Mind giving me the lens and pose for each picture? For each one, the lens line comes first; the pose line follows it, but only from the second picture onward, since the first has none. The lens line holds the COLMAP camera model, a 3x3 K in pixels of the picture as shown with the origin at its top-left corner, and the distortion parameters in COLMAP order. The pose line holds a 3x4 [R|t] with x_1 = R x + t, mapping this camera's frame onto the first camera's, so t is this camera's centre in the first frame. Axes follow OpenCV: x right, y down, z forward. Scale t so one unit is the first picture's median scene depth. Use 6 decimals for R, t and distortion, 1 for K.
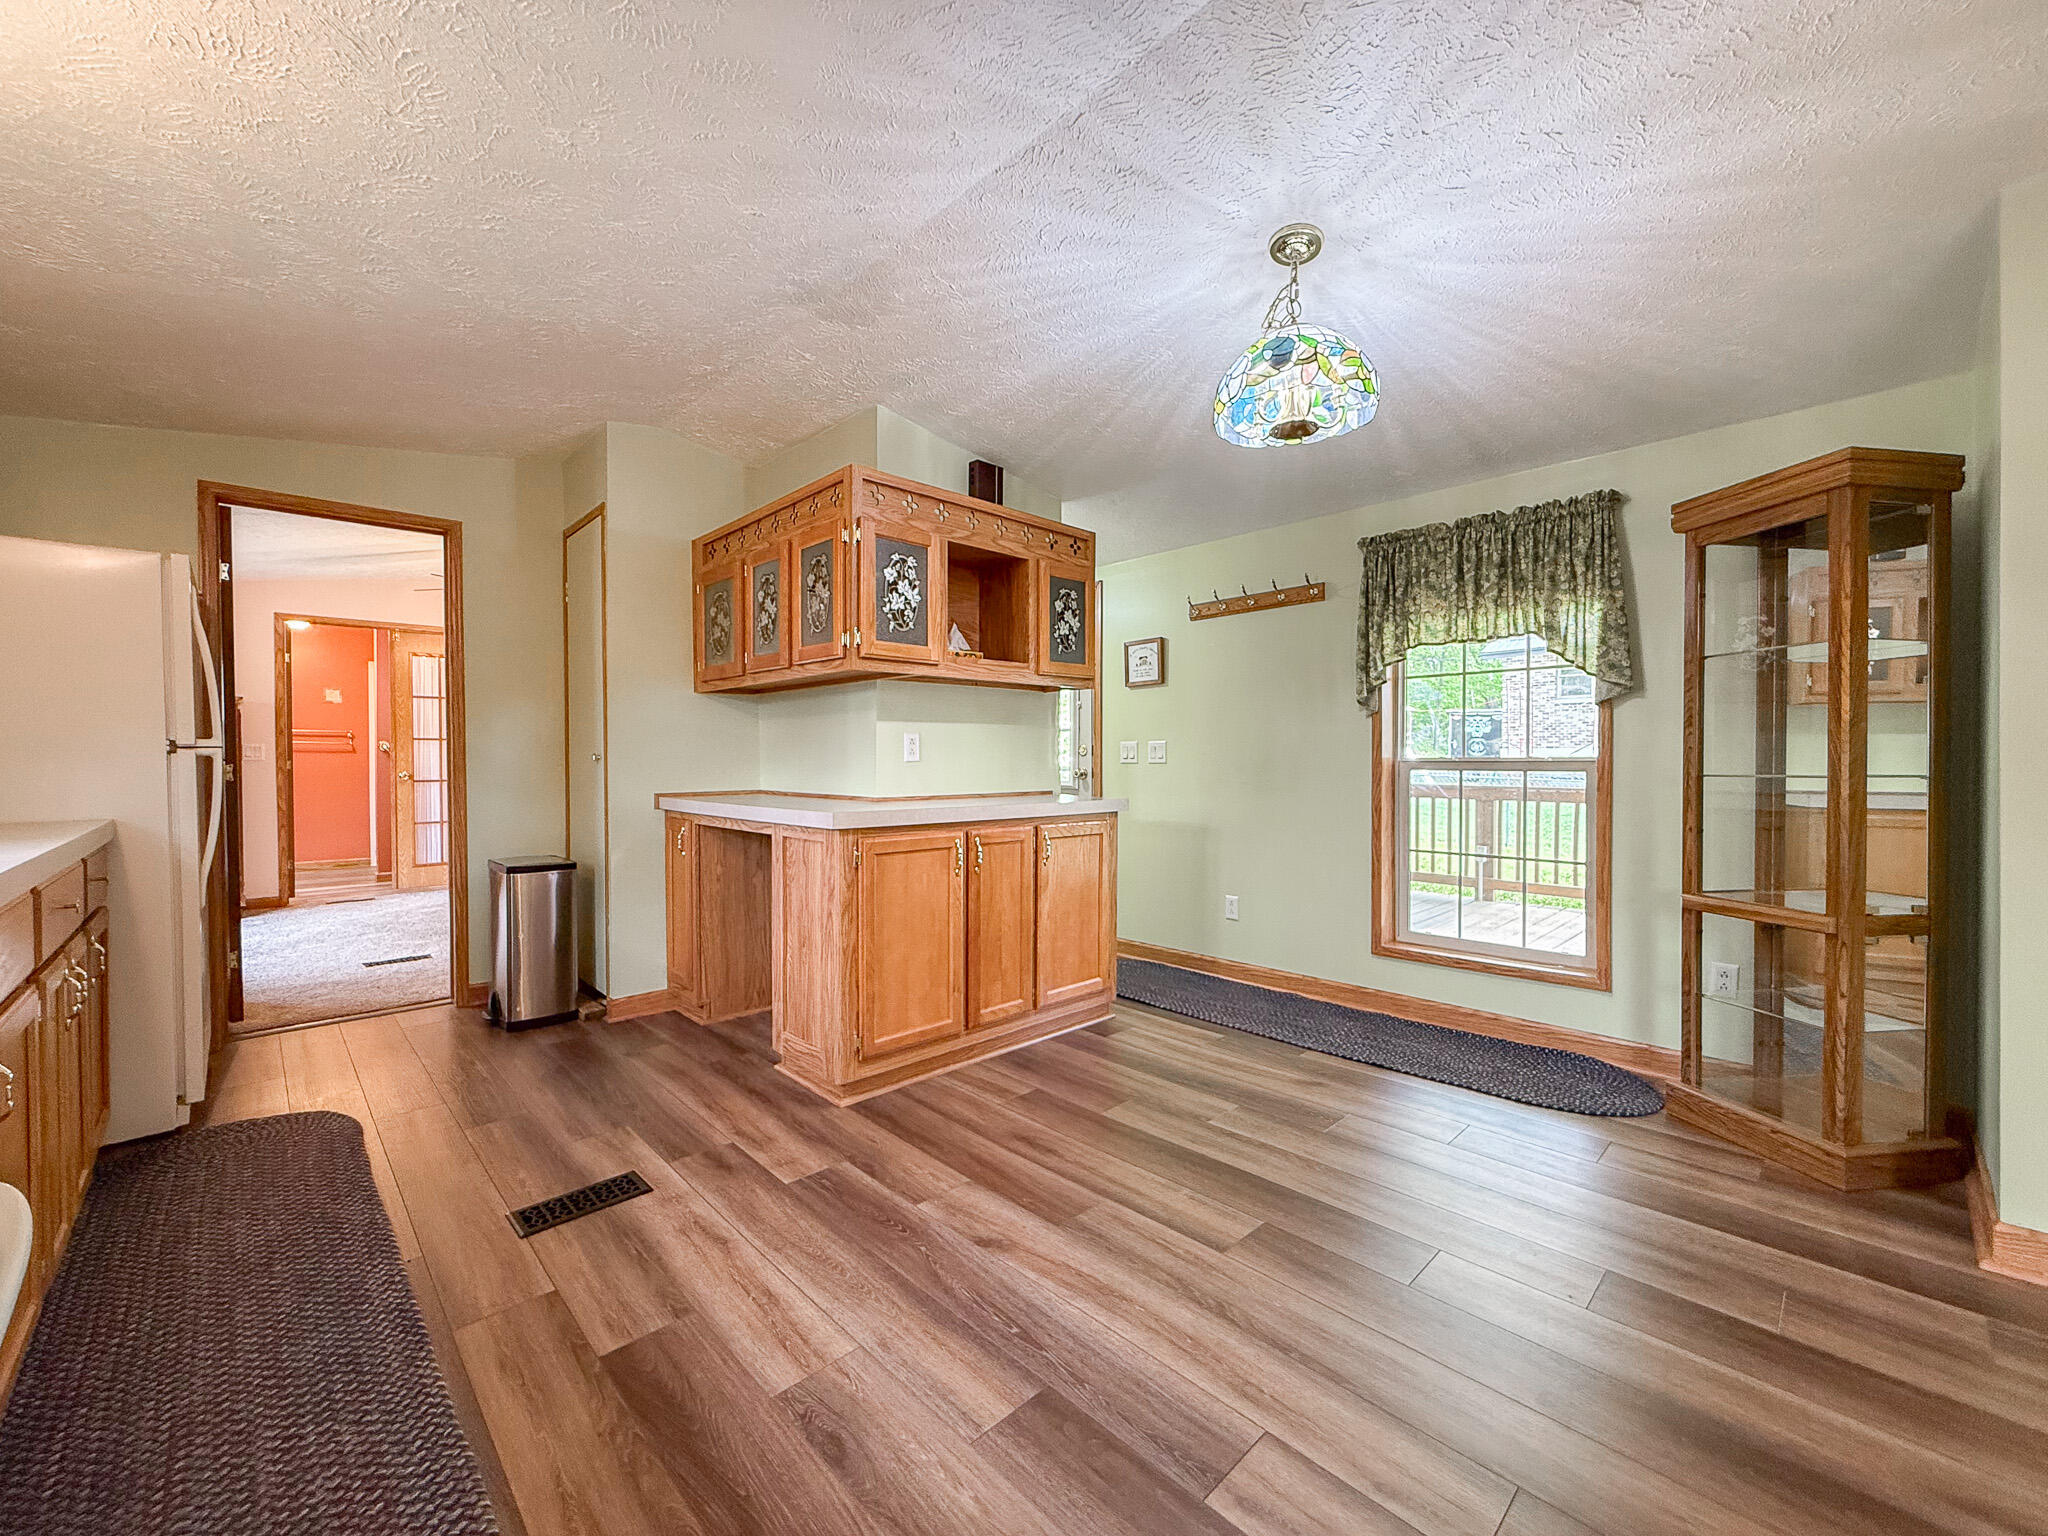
lens RADIAL K [[816.2, 0, 1010.4], [0, 816.2, 768.9], [0, 0, 1]] dist [-0.000104, -0.000022]
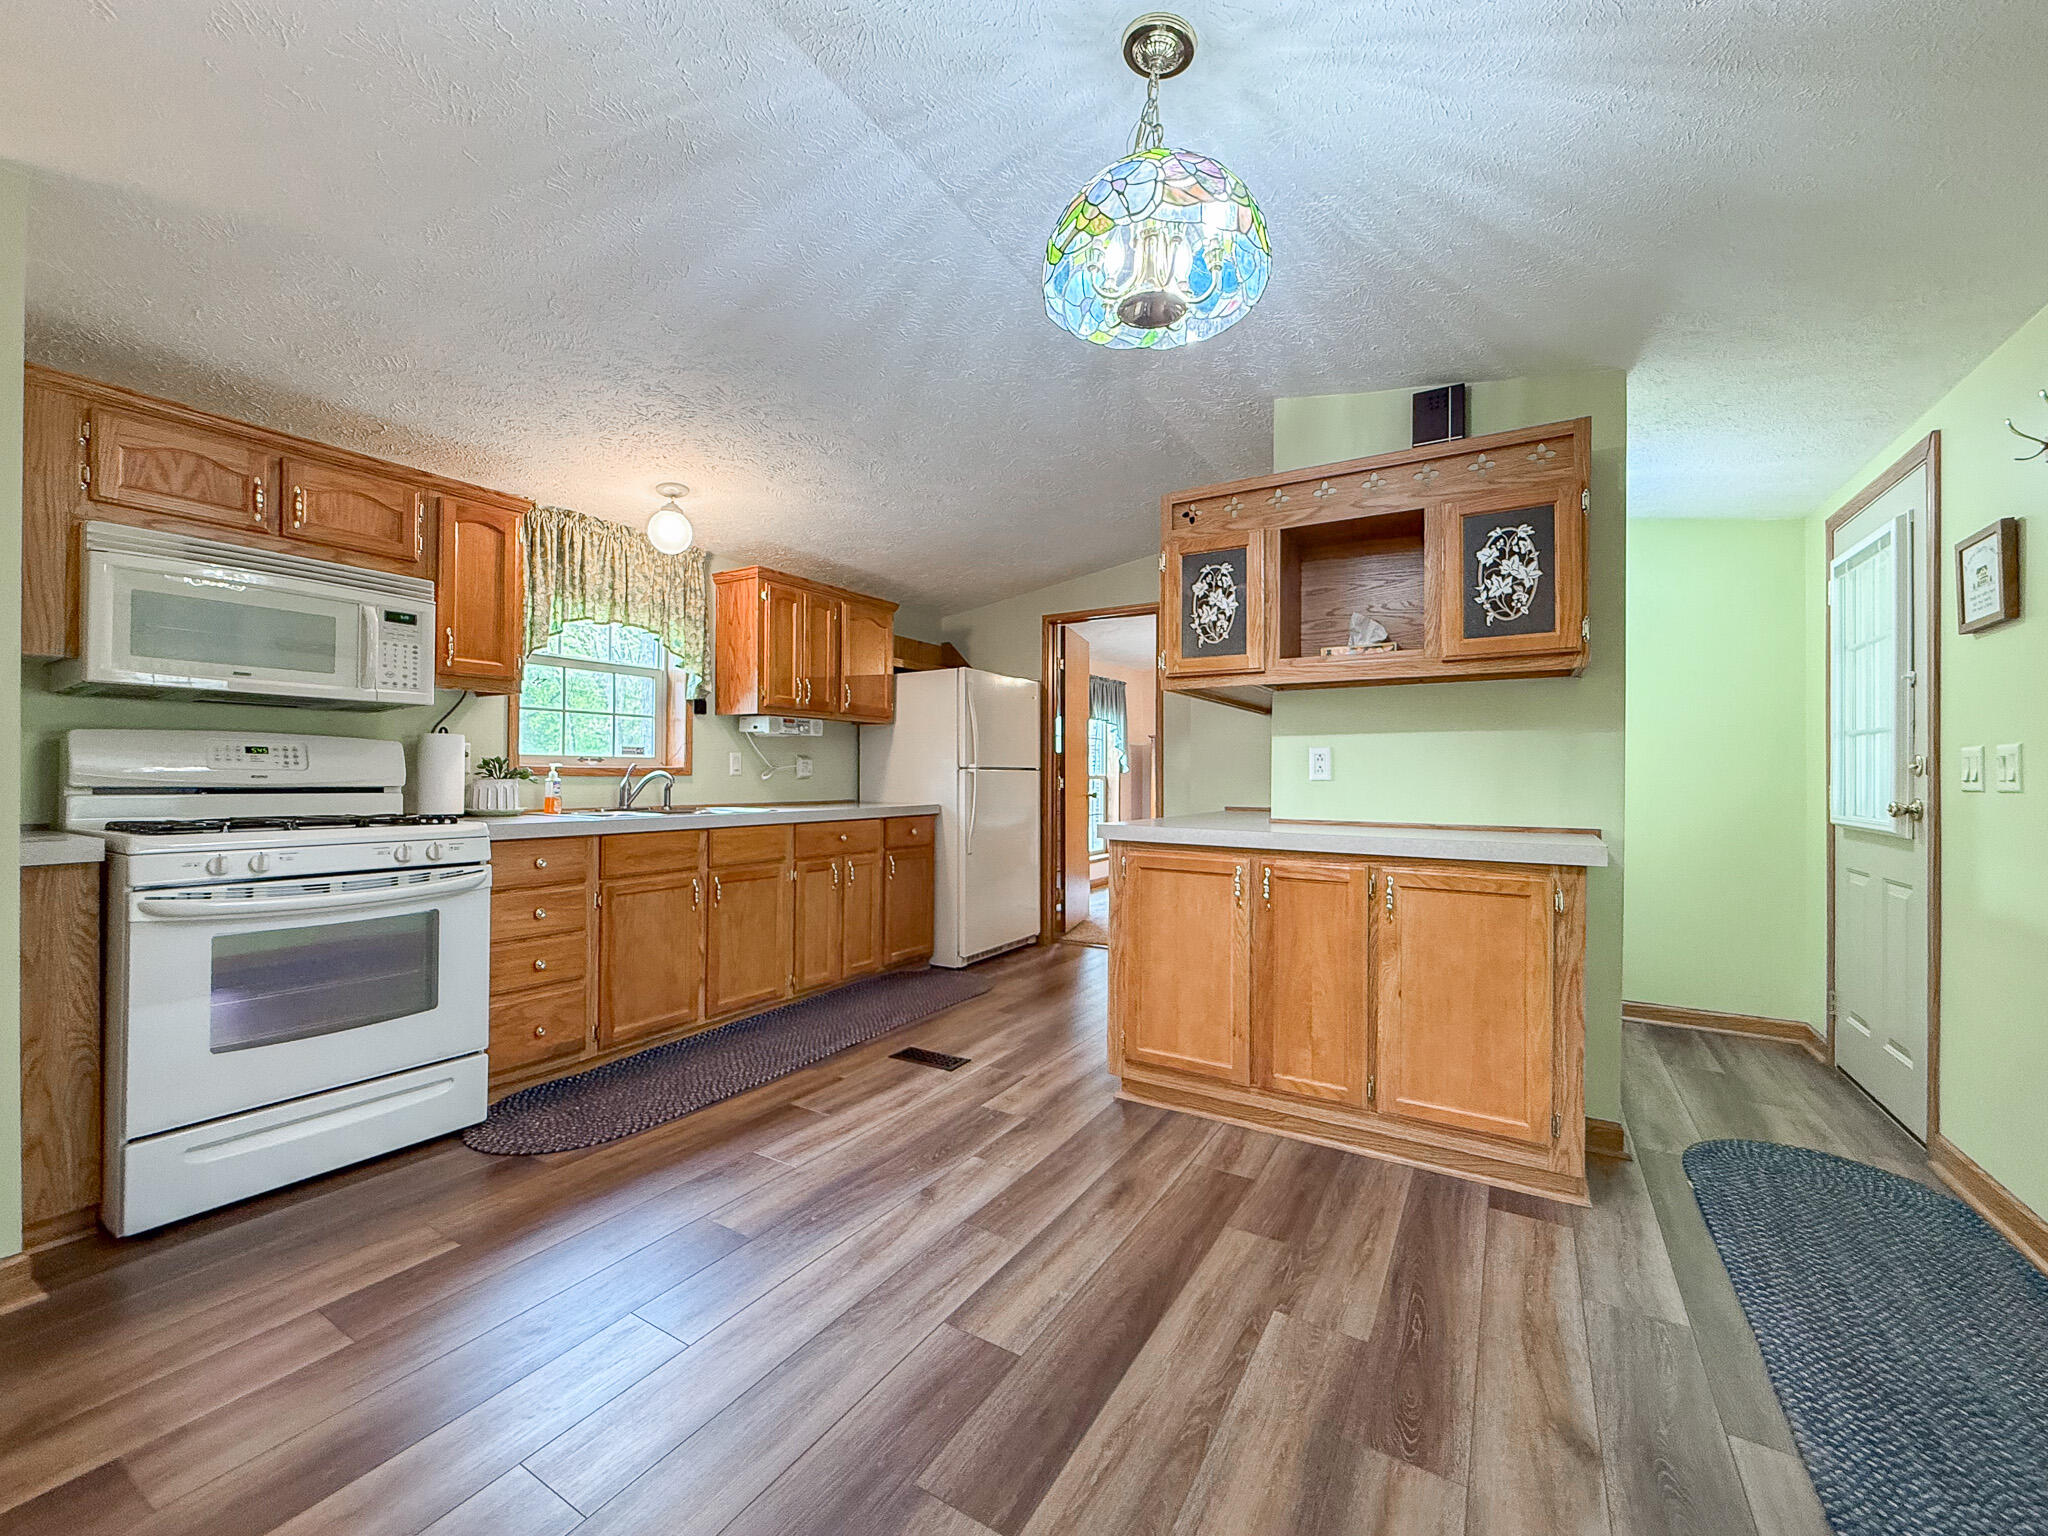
lens RADIAL K [[816.7, 0, 1017.9], [0, 816.7, 769.7], [0, 0, 1]] dist [0.001280, -0.000282]
pose [[0.270857, -0.003042, -0.962615, 0.704211], [-0.018565, 0.999793, -0.008383, -0.007605], [0.962441, 0.020142, 0.270744, 0.500789]]
